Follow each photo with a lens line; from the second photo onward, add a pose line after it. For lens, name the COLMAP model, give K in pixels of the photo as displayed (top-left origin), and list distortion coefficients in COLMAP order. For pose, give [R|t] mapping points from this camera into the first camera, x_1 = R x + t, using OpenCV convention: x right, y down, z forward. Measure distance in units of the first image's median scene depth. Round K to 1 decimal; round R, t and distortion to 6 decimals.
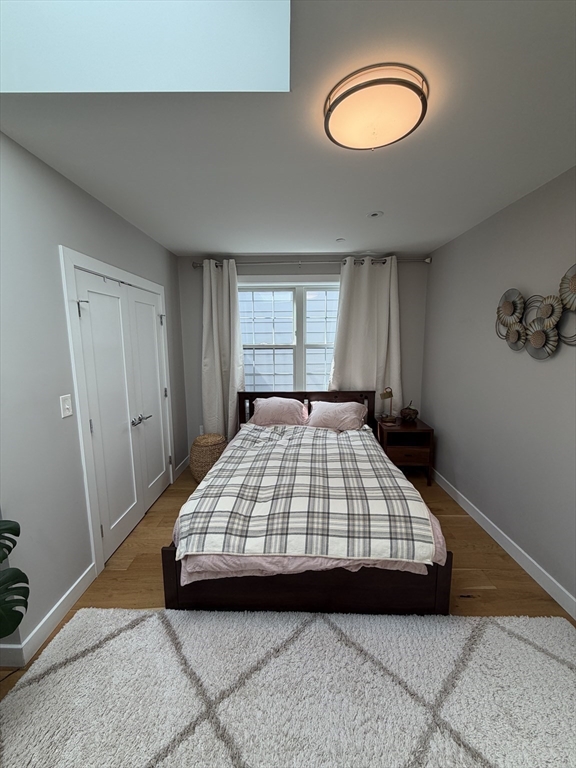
lens RADIAL K [[305.9, 0, 289.3], [0, 305.9, 382.1], [0, 0, 1]] dist [0.000475, 0.000492]
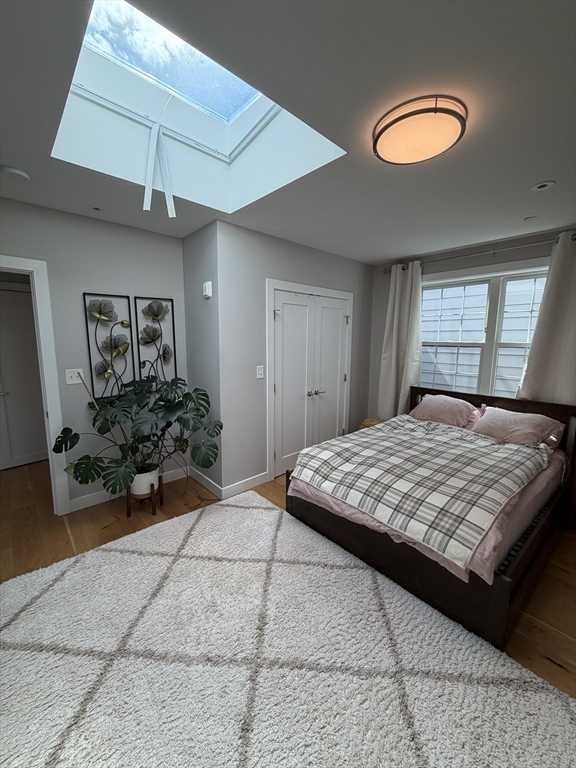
lens RADIAL K [[305.9, 0, 289.3], [0, 305.9, 382.1], [0, 0, 1]] dist [0.000475, 0.000492]
pose [[0.685581, 0.114585, -0.718922, 0.497452], [-0.115181, 0.992170, 0.048297, 0.025726], [0.718826, 0.049695, 0.693411, -0.054855]]
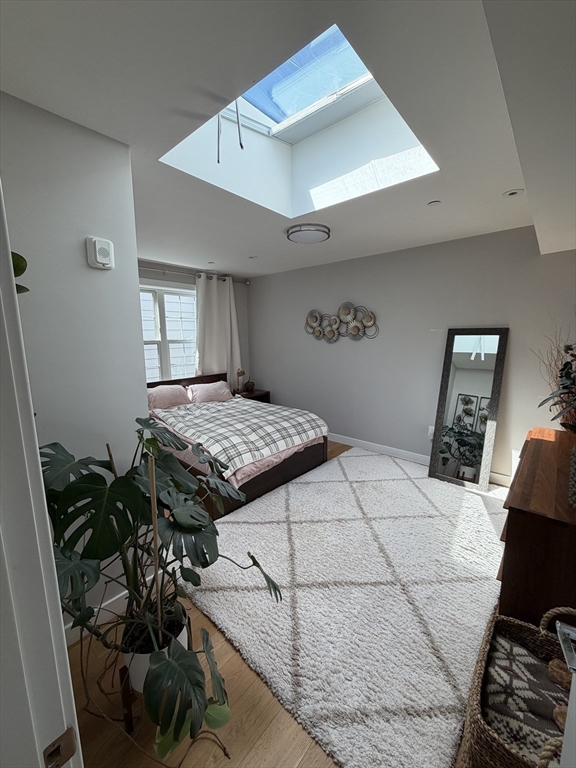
lens RADIAL K [[305.9, 0, 289.3], [0, 305.9, 382.1], [0, 0, 1]] dist [0.000475, 0.000492]
pose [[0.651921, -0.116053, 0.749354, -0.936215], [0.113850, 0.991997, 0.054584, 0.044131], [-0.749692, 0.049730, 0.659916, -0.194909]]
